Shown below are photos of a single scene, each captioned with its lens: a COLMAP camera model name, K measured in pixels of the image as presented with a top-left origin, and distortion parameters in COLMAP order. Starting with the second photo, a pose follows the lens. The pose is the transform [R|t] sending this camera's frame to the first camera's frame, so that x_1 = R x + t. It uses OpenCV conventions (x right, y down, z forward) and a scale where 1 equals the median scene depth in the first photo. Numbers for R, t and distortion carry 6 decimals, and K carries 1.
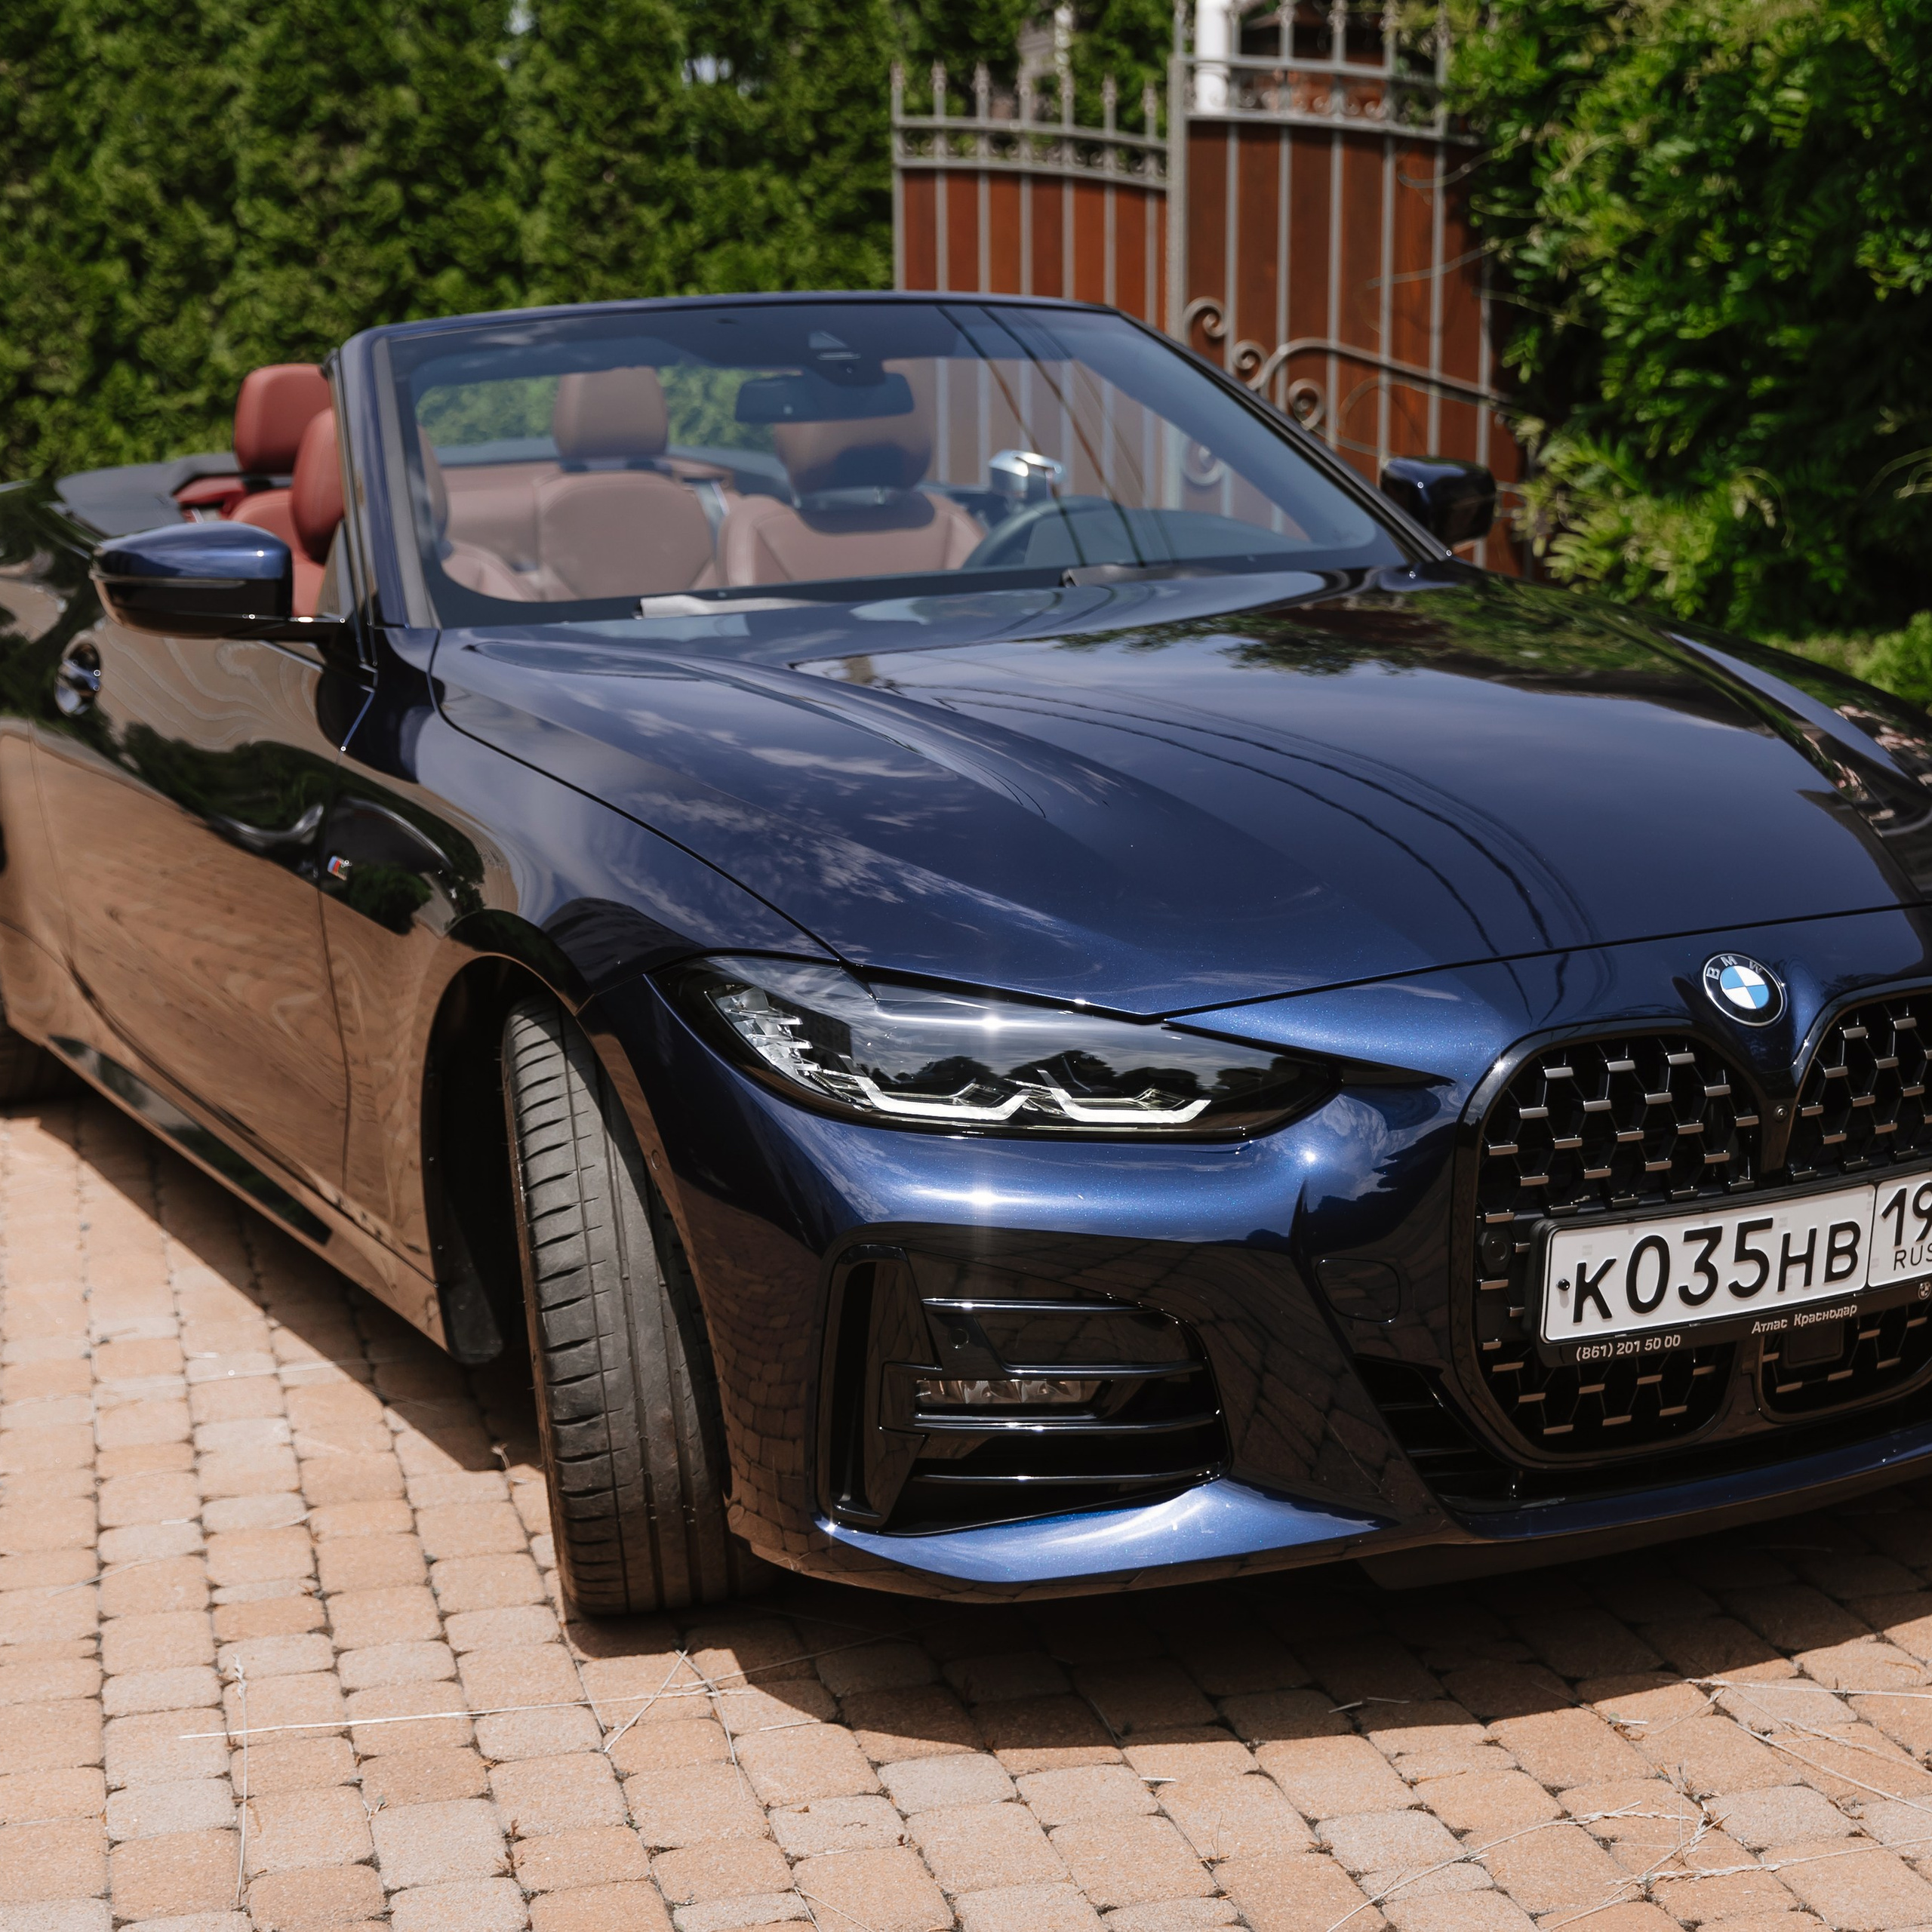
lens RADIAL K [[3528.2, 0, 957.2], [0, 3528.2, 982.5], [0, 0, 1]] dist [0.022023, 0.000000]
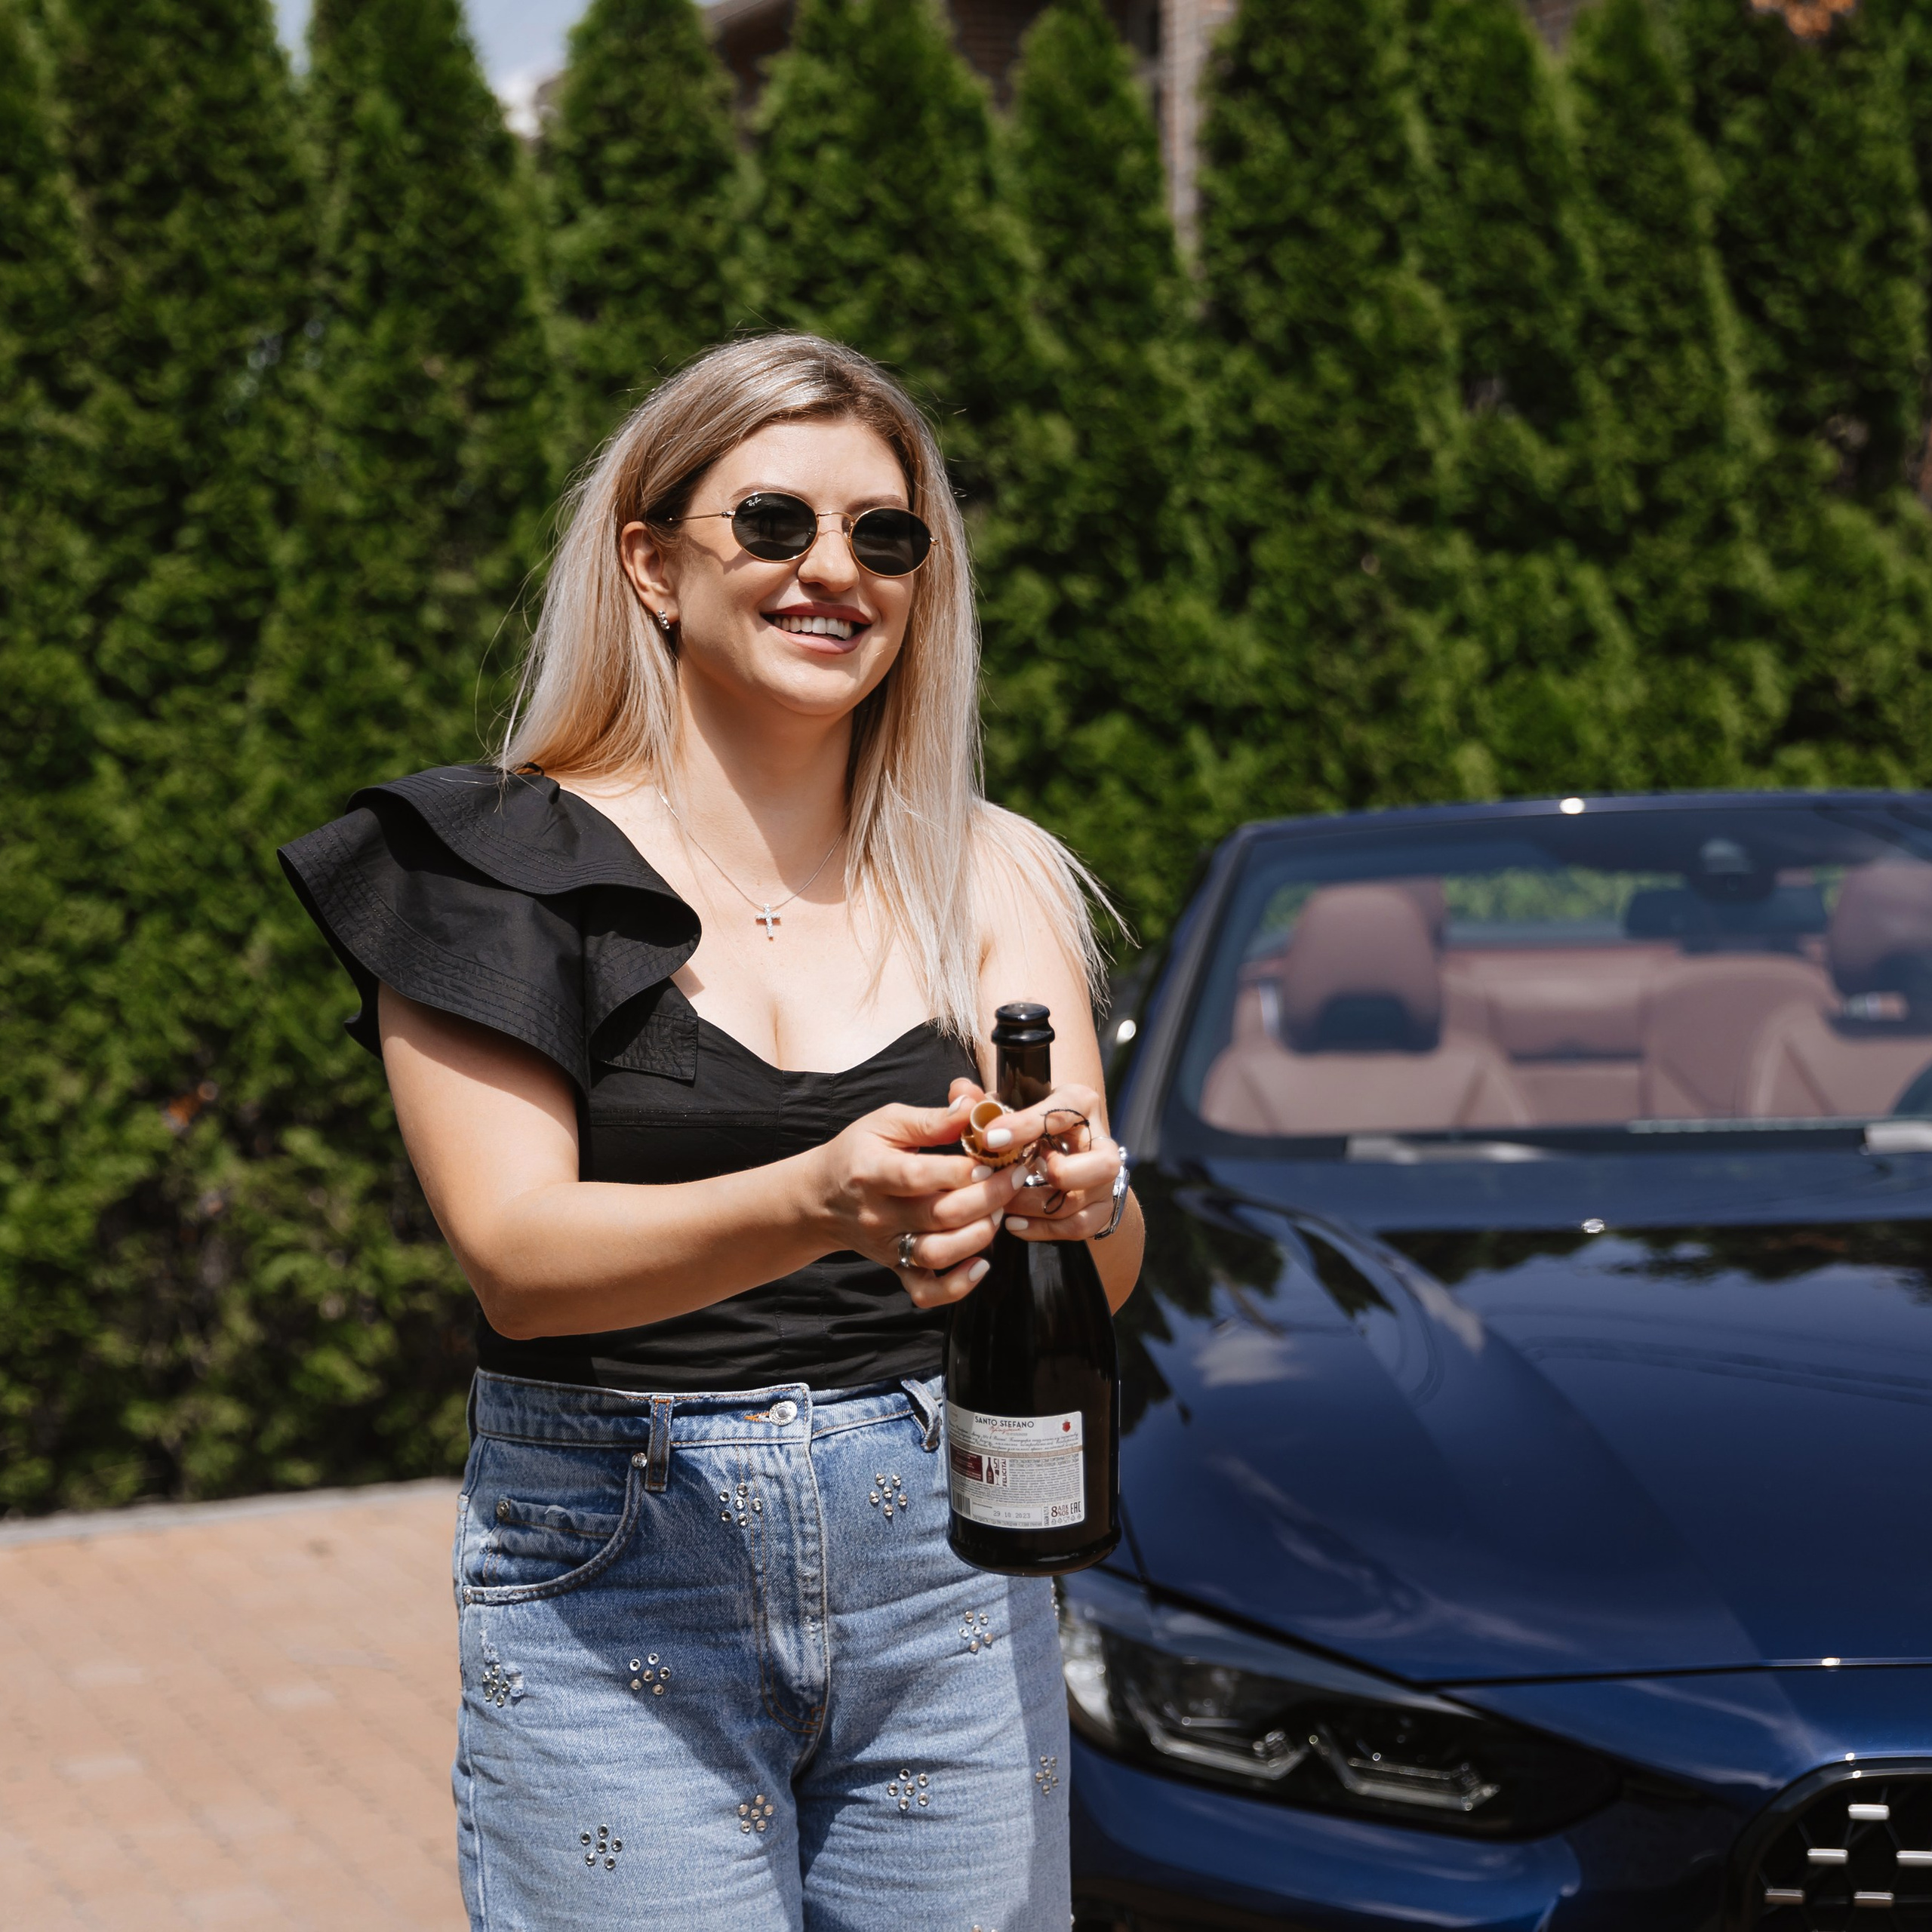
lens RADIAL K [[3937.1, 0, 961.5], [0, 3937.1, 957.8], [0, 0, 1]] dist [0.029273, 0.000000]
pose [[0.986612, -0.007736, 0.162900, -0.998199], [0.028291, 0.991849, -0.124238, -0.290744], [-0.160611, 0.127184, 0.978789, 1.314764]]
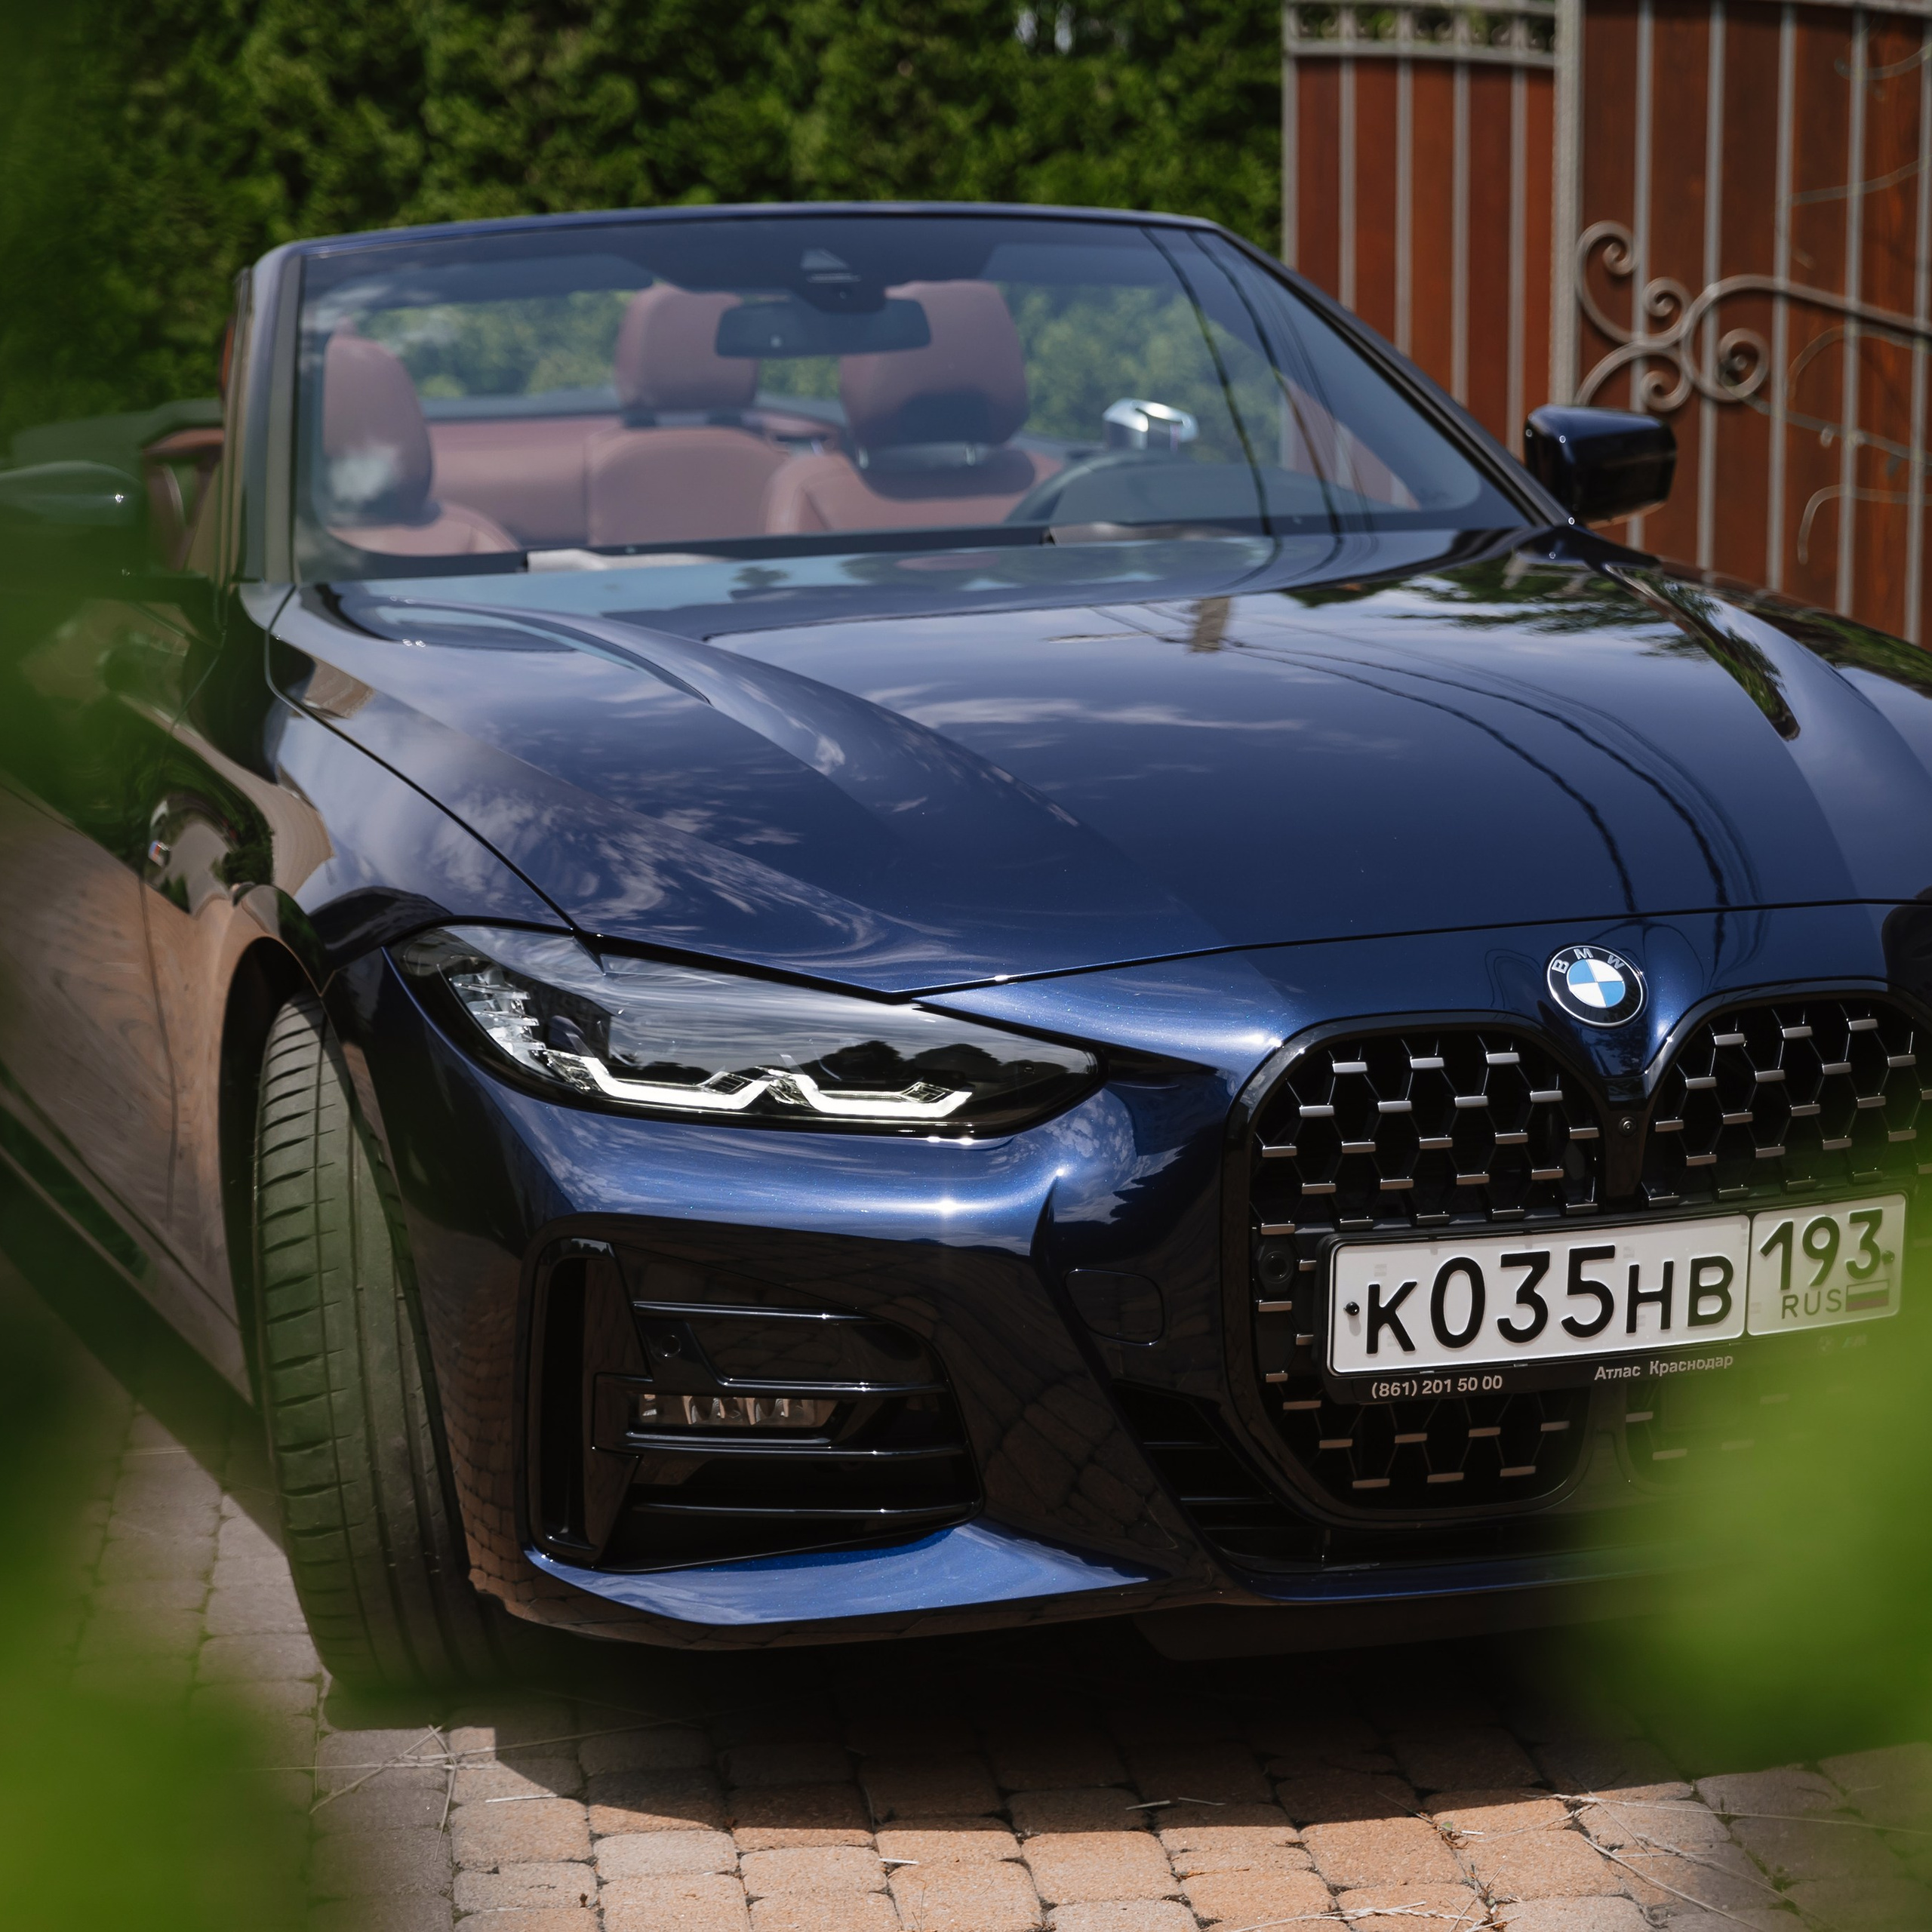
lens RADIAL K [[5014.8, 0, 948.7], [0, 5014.8, 965.0], [0, 0, 1]] dist [0.048405, 0.000000]
pose [[0.990941, 0.021139, -0.132626, 0.212427], [-0.027407, 0.998583, -0.045616, 0.053804], [0.131474, 0.048838, 0.990116, -0.232971]]
